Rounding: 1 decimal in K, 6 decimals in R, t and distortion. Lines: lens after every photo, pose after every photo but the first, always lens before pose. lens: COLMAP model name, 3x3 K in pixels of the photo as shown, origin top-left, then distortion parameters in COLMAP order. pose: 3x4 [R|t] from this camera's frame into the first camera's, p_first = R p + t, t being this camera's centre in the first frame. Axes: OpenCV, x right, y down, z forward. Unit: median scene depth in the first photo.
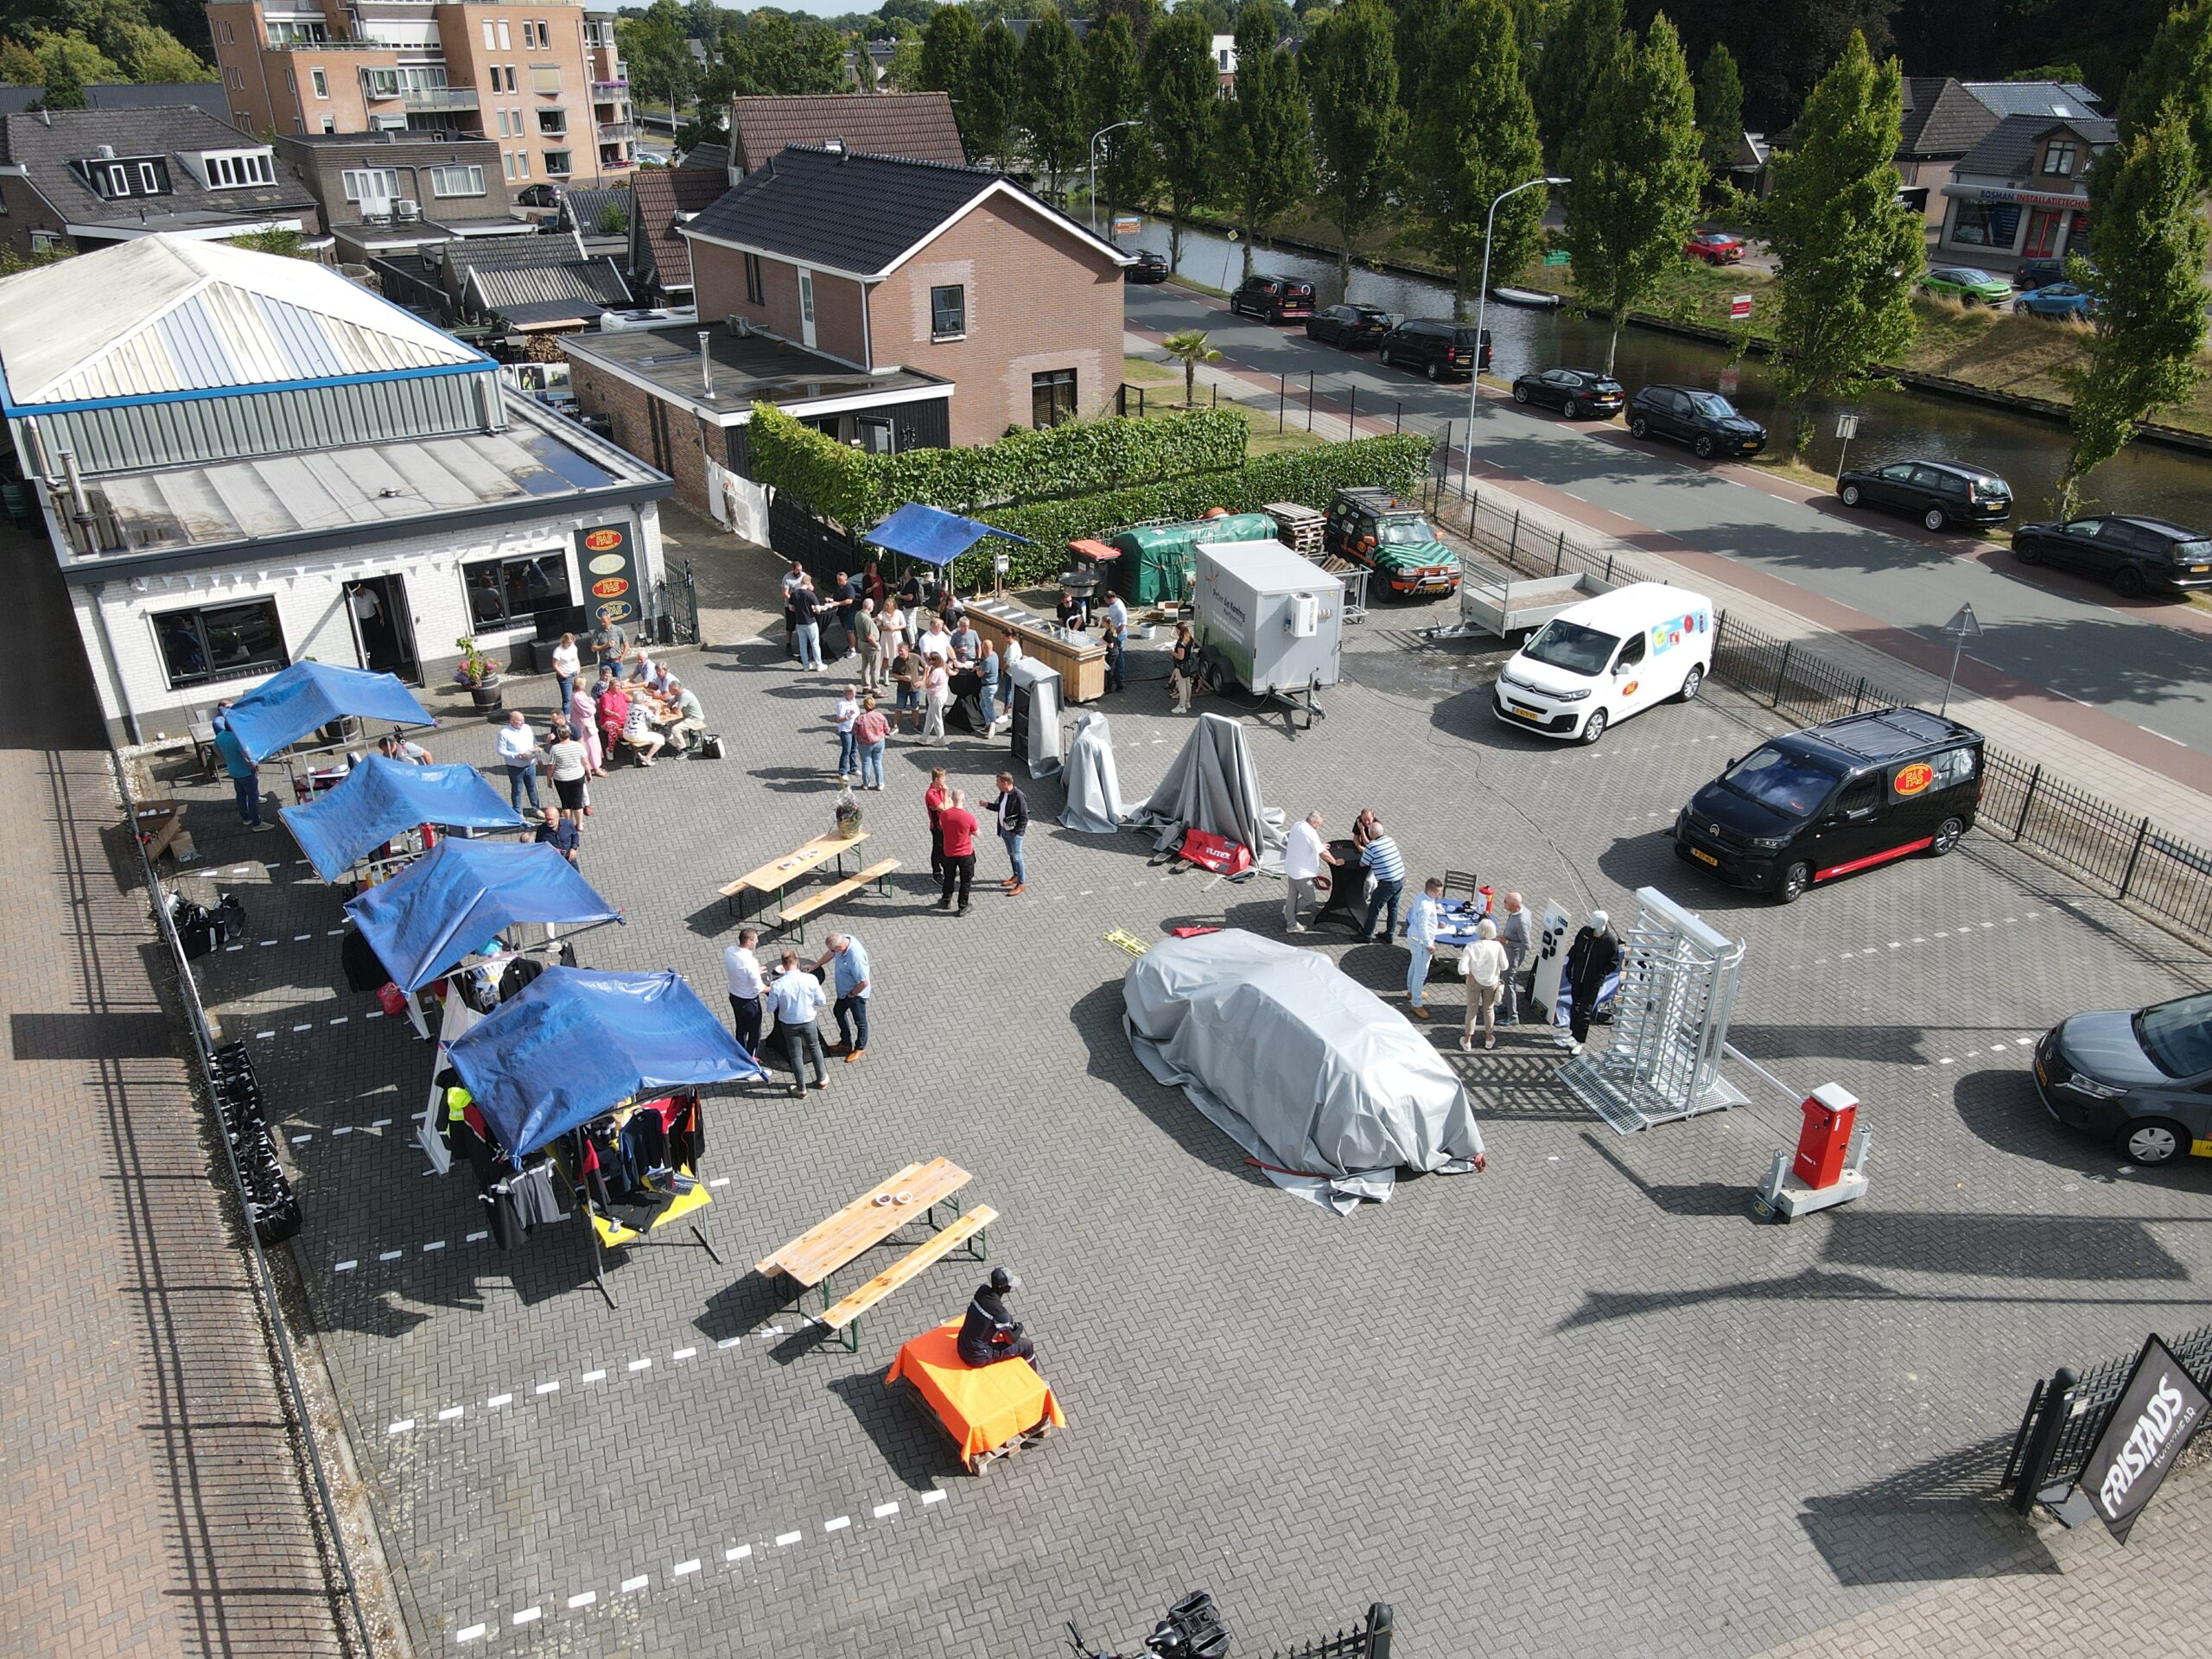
lens RADIAL K [[1622.0, 0, 1106.0], [0, 1622.0, 829.5], [0, 0, 1]] dist [0.013479, 0.009260]
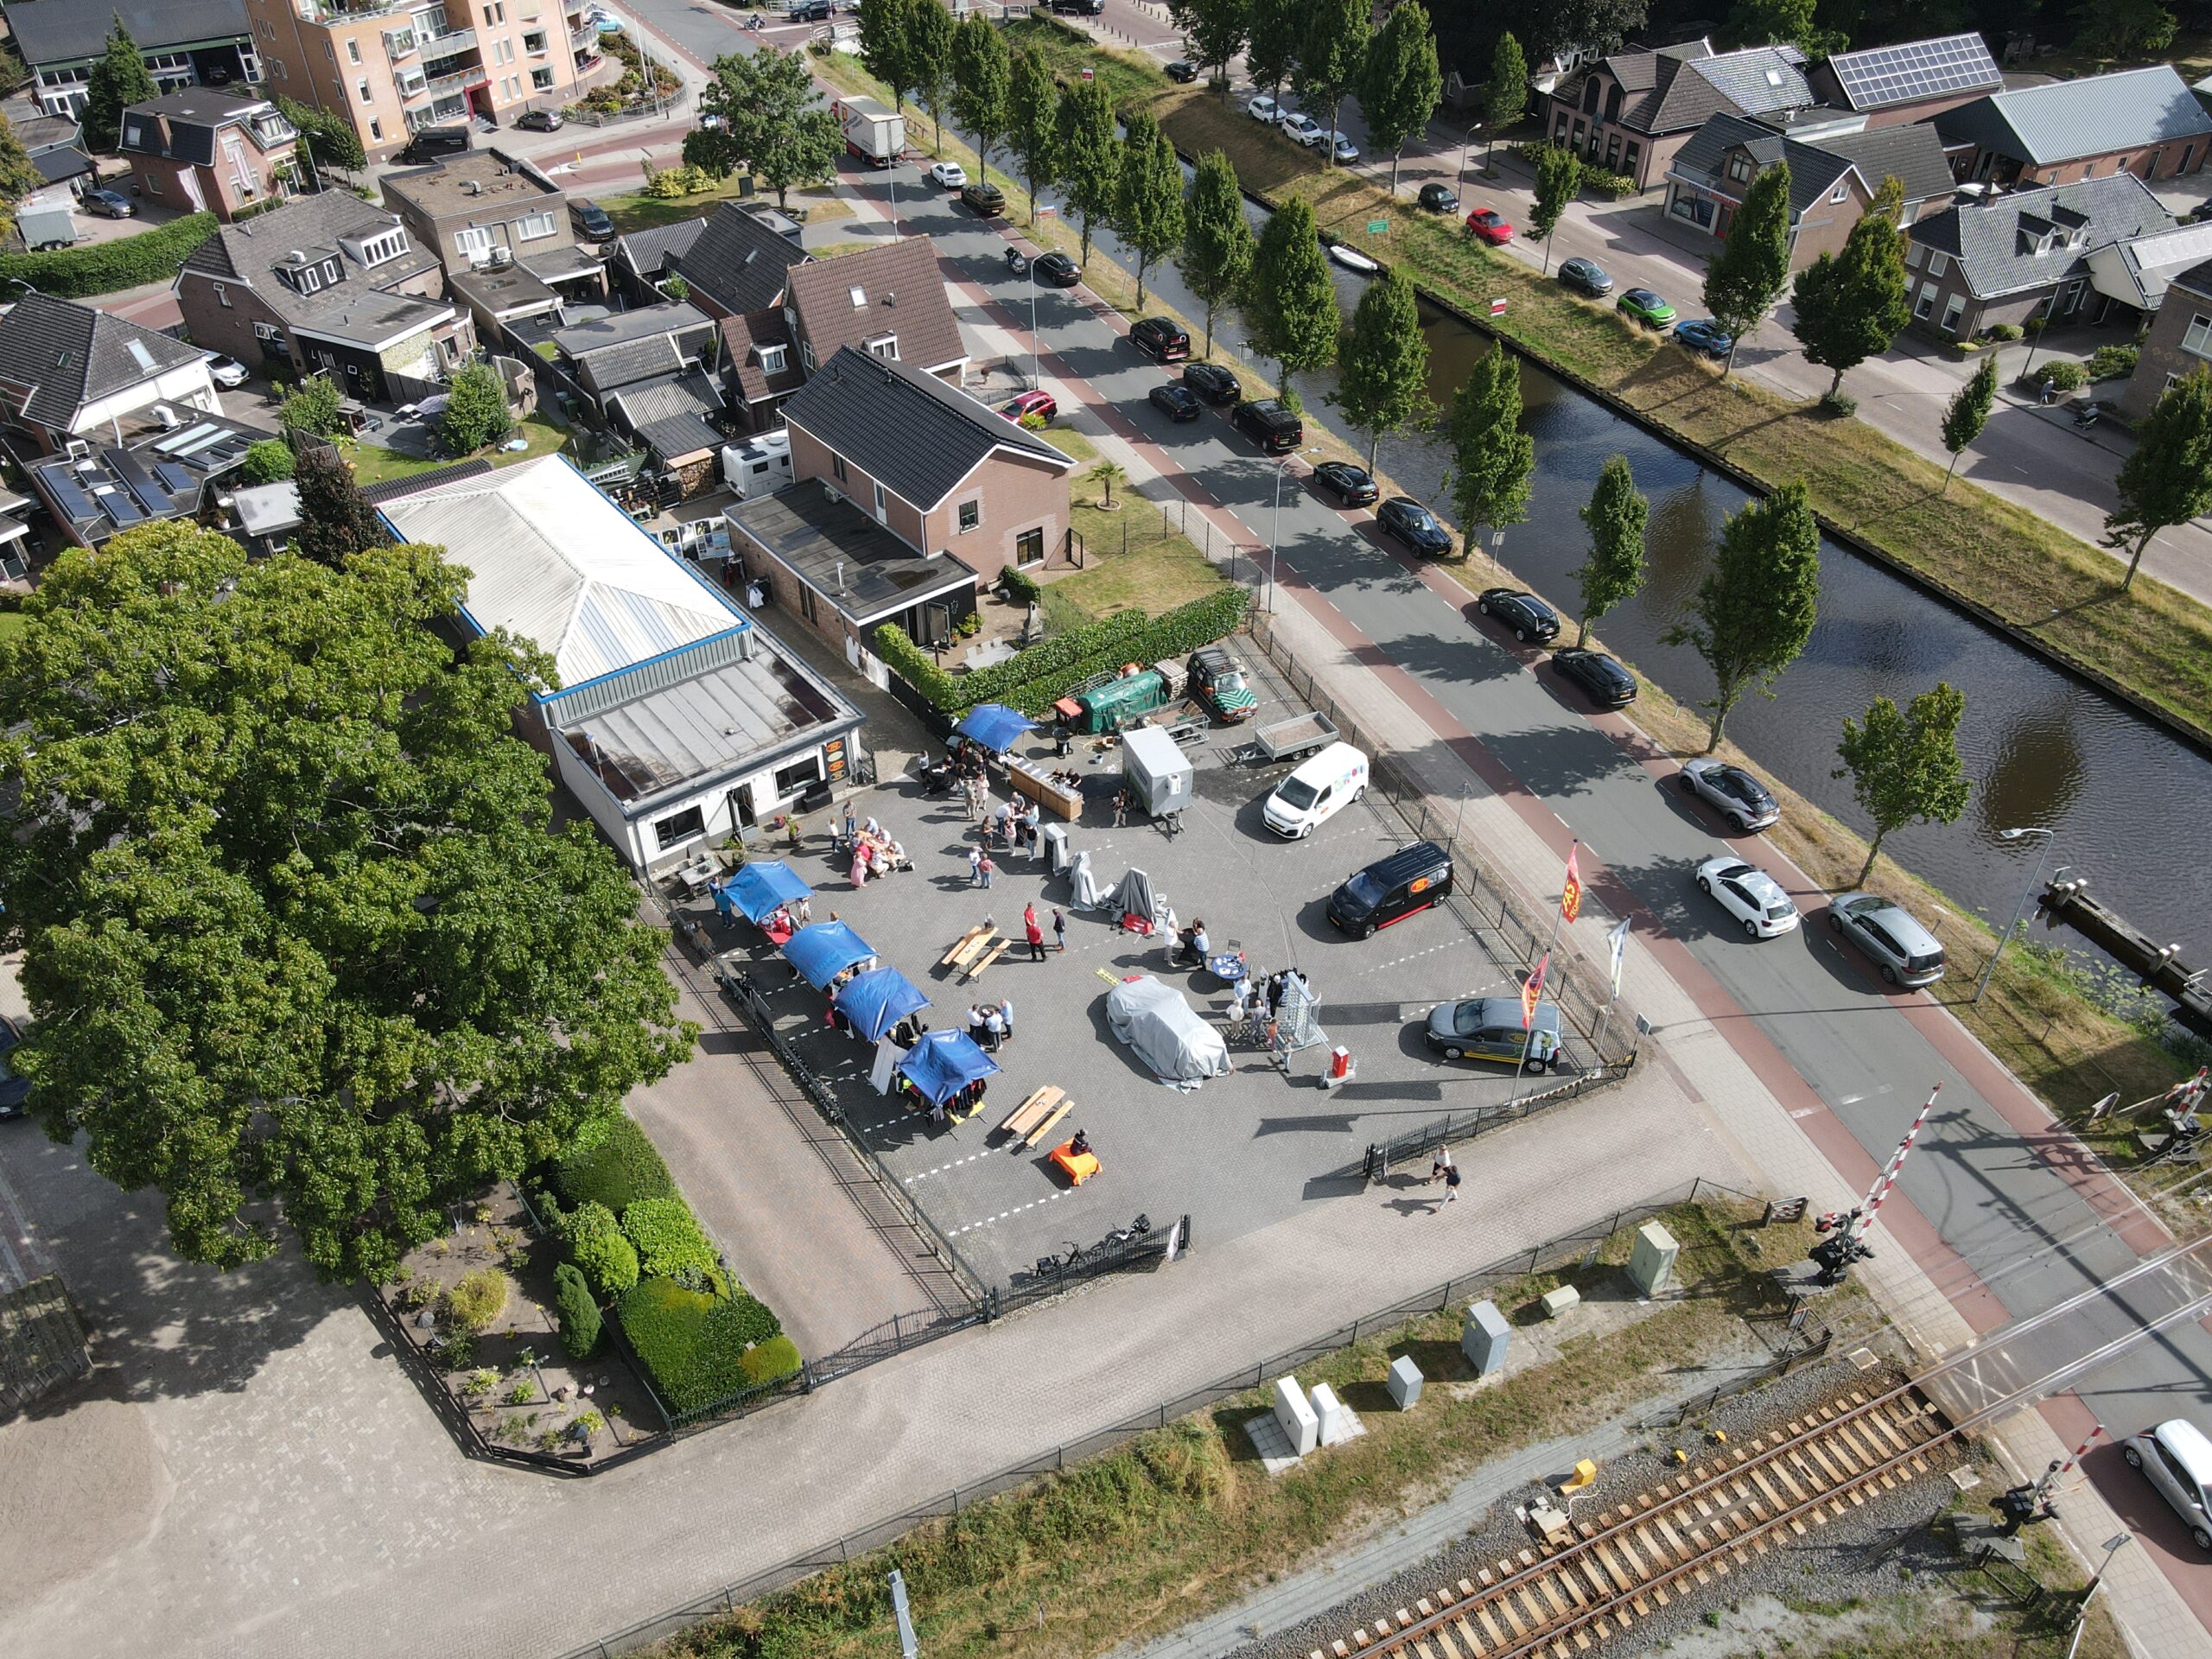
lens RADIAL K [[1622.0, 0, 1106.0], [0, 1622.0, 829.5], [0, 0, 1]] dist [0.013479, 0.009260]
pose [[0.997736, -0.045705, 0.049326, -0.075546], [0.033469, 0.973723, 0.225262, -0.546664], [-0.058325, -0.223101, 0.973049, -1.076393]]
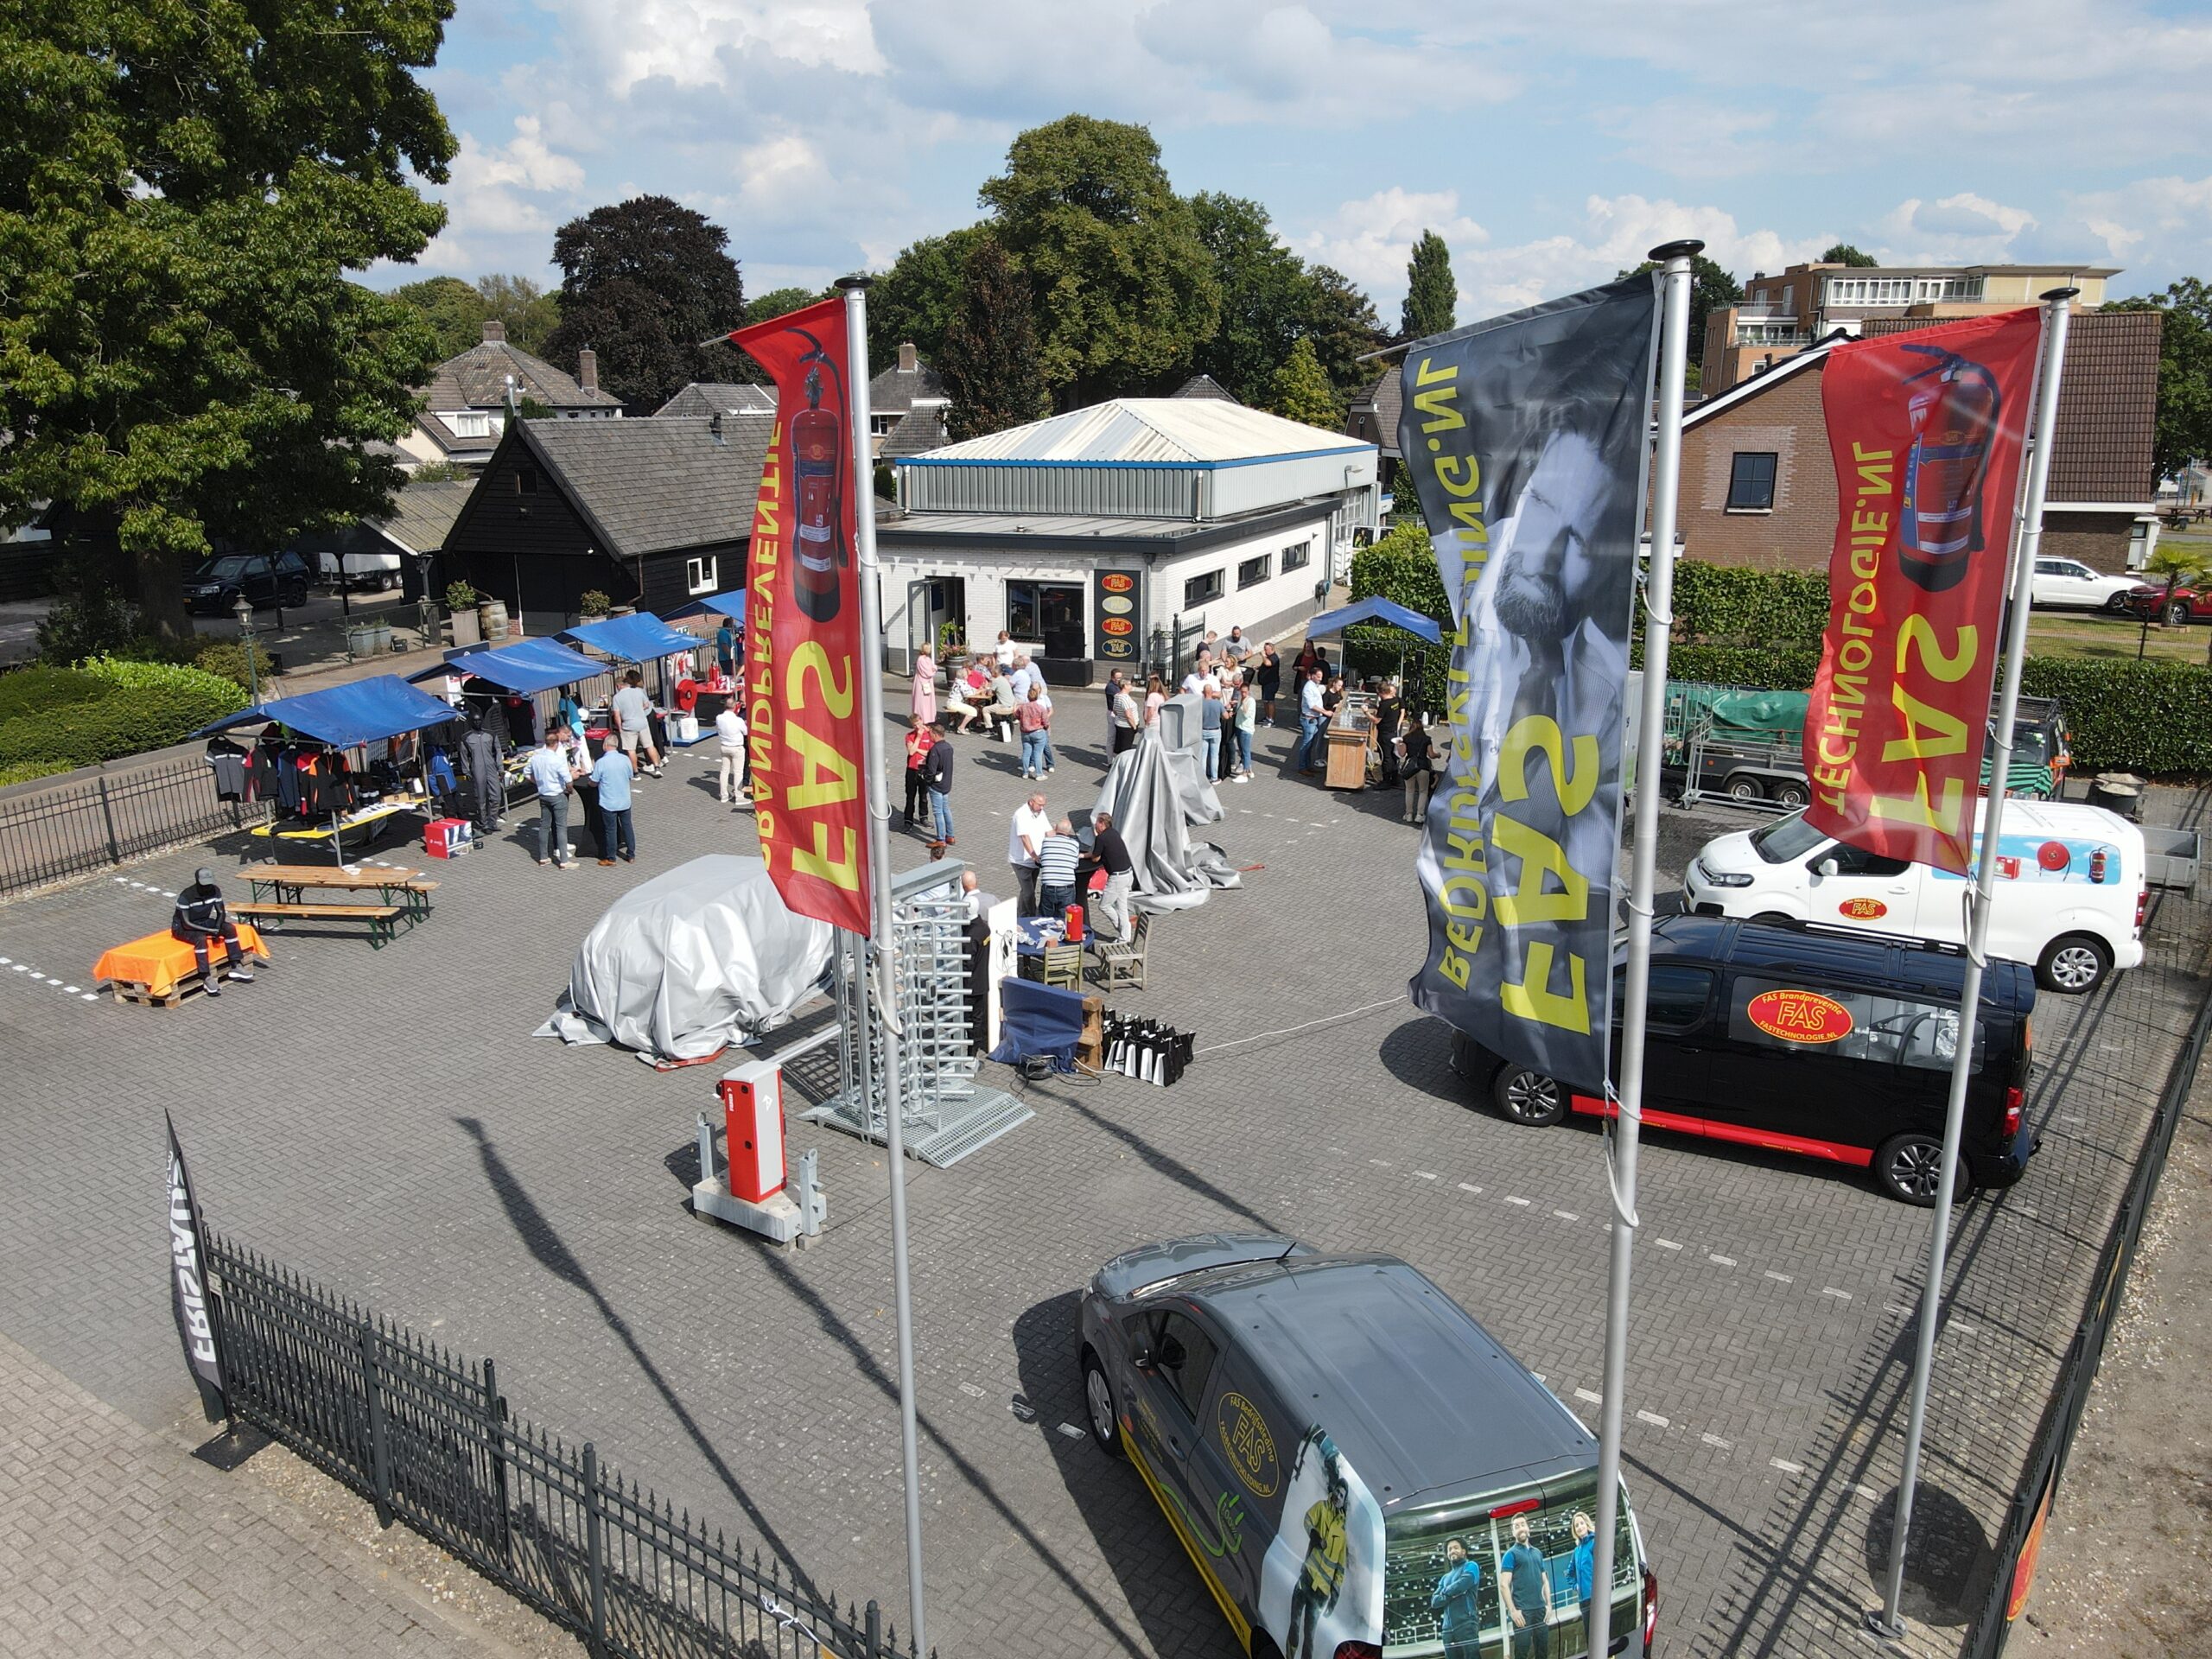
lens RADIAL K [[1622.0, 0, 1106.0], [0, 1622.0, 829.5], [0, 0, 1]] dist [0.013479, 0.009260]
pose [[0.565520, 0.209629, -0.797648, 0.659009], [-0.365374, 0.930749, -0.014435, 0.002862], [0.739384, 0.299603, 0.602950, 0.371441]]
